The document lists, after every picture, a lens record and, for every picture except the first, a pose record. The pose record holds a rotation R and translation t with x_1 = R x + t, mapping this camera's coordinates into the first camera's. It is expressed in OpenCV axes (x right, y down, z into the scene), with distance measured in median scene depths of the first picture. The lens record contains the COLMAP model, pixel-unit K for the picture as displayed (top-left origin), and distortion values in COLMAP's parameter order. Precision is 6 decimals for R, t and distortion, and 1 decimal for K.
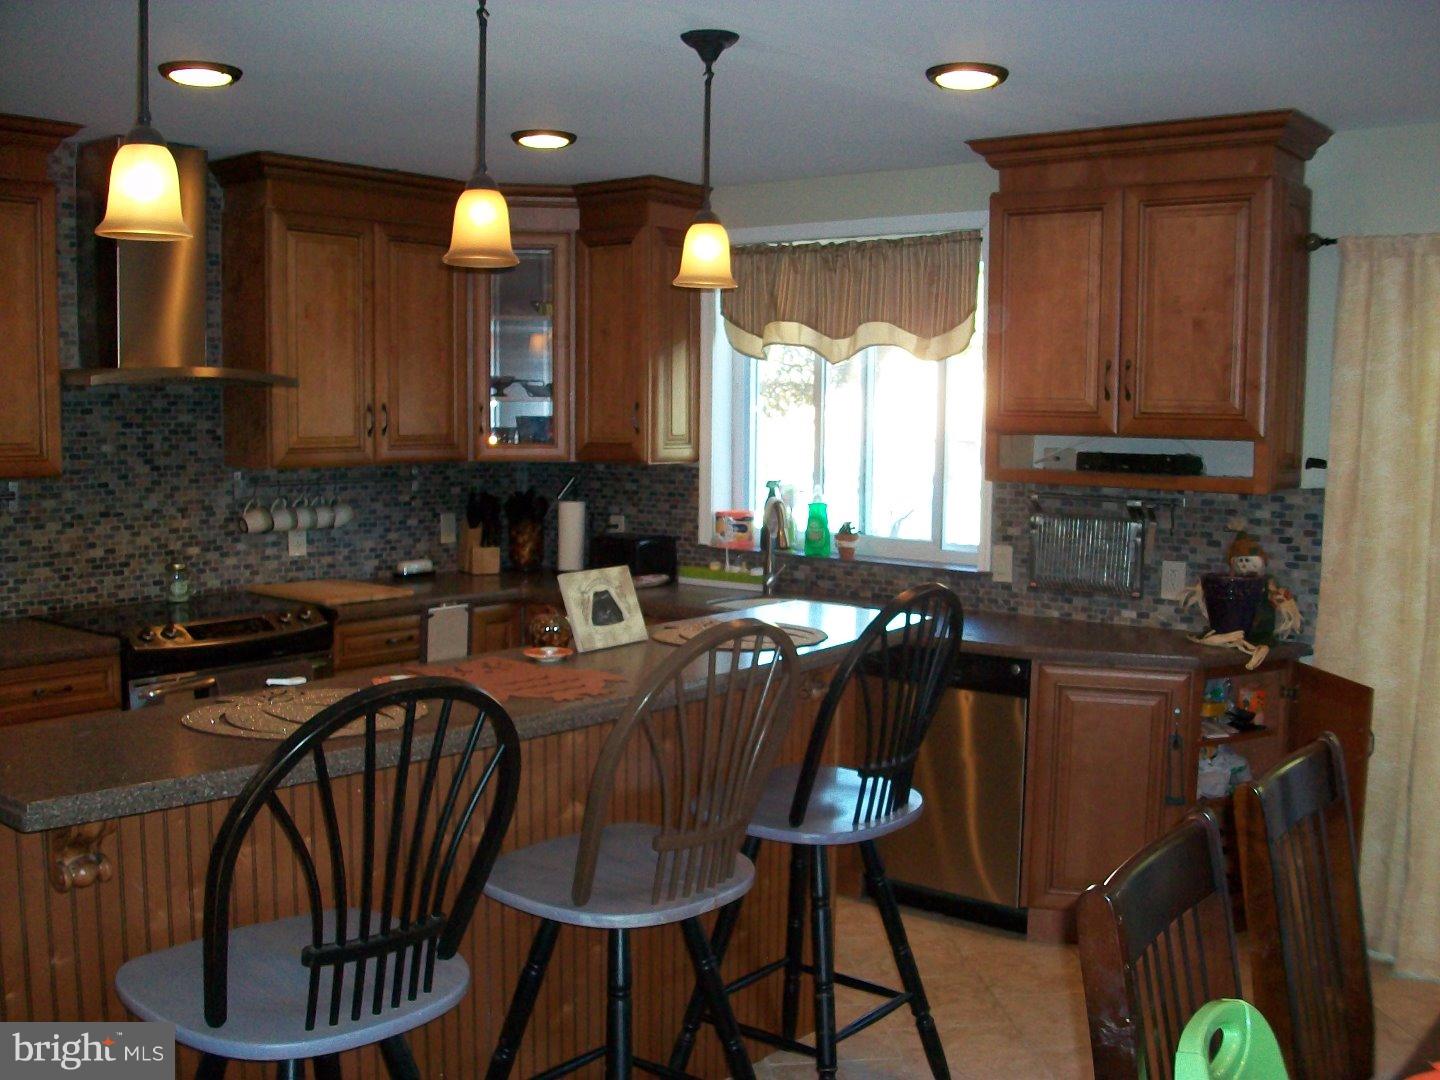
lens RADIAL K [[1494.9, 0, 721.0], [0, 1494.9, 565.0], [0, 0, 1]] dist [-0.180057, 0.173462]
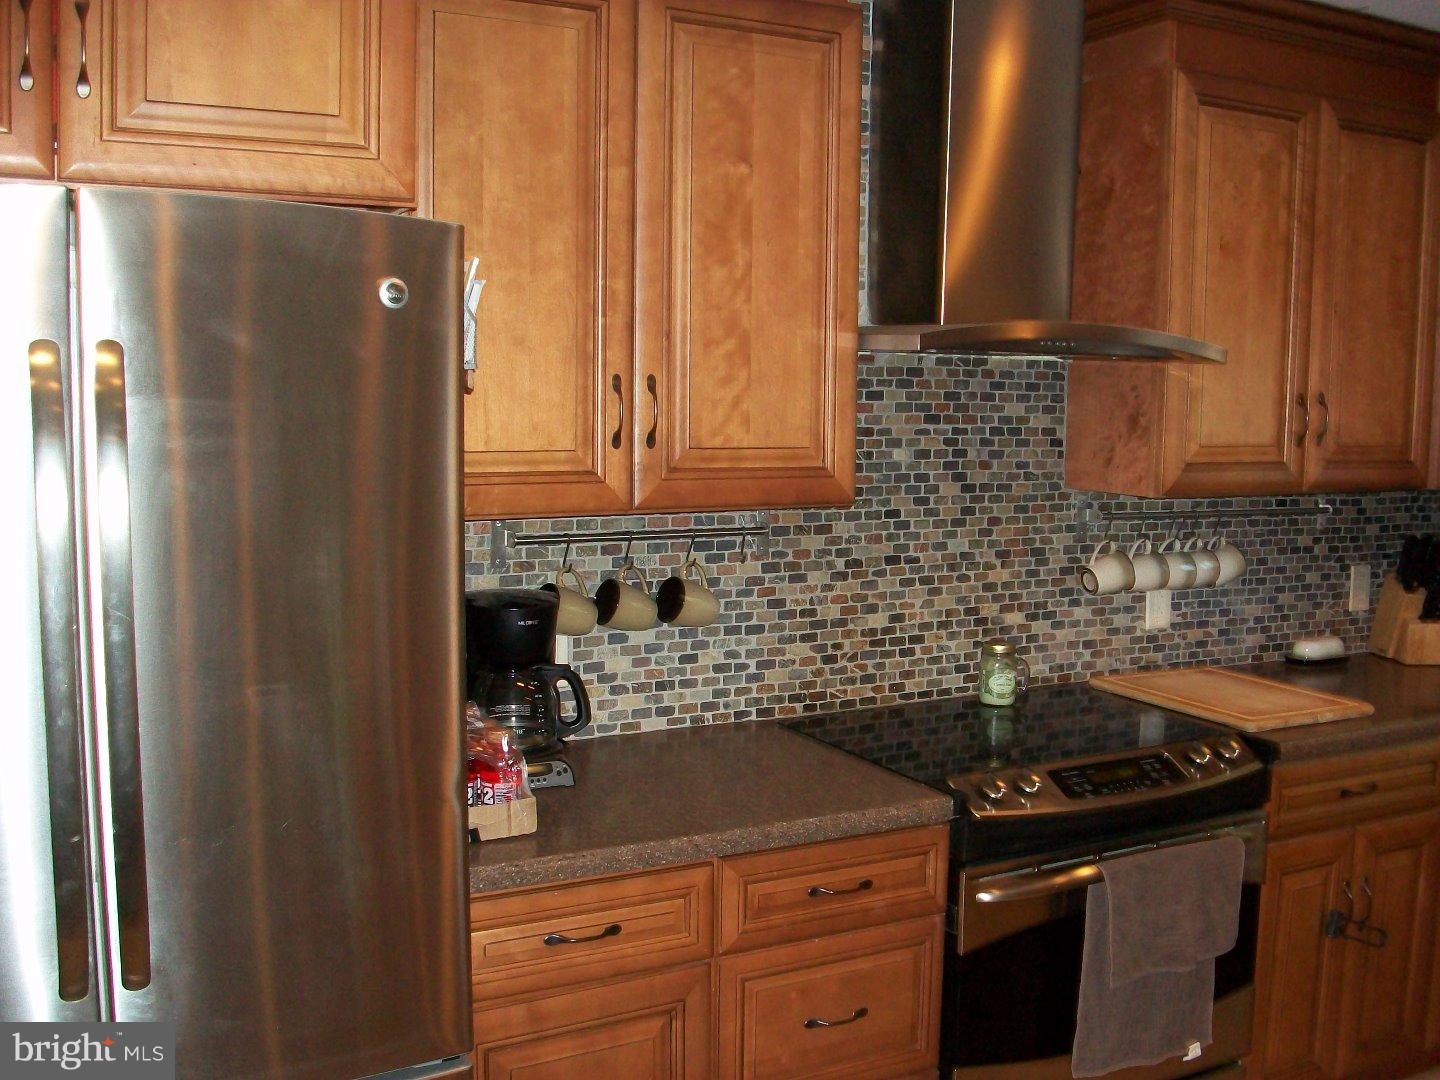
lens RADIAL K [[1494.9, 0, 721.0], [0, 1494.9, 565.0], [0, 0, 1]] dist [-0.180057, 0.173462]
pose [[0.920659, 0.049540, -0.387212, -0.235904], [-0.046995, 0.998766, 0.016045, -0.038378], [0.387529, 0.003425, 0.921851, 0.367245]]
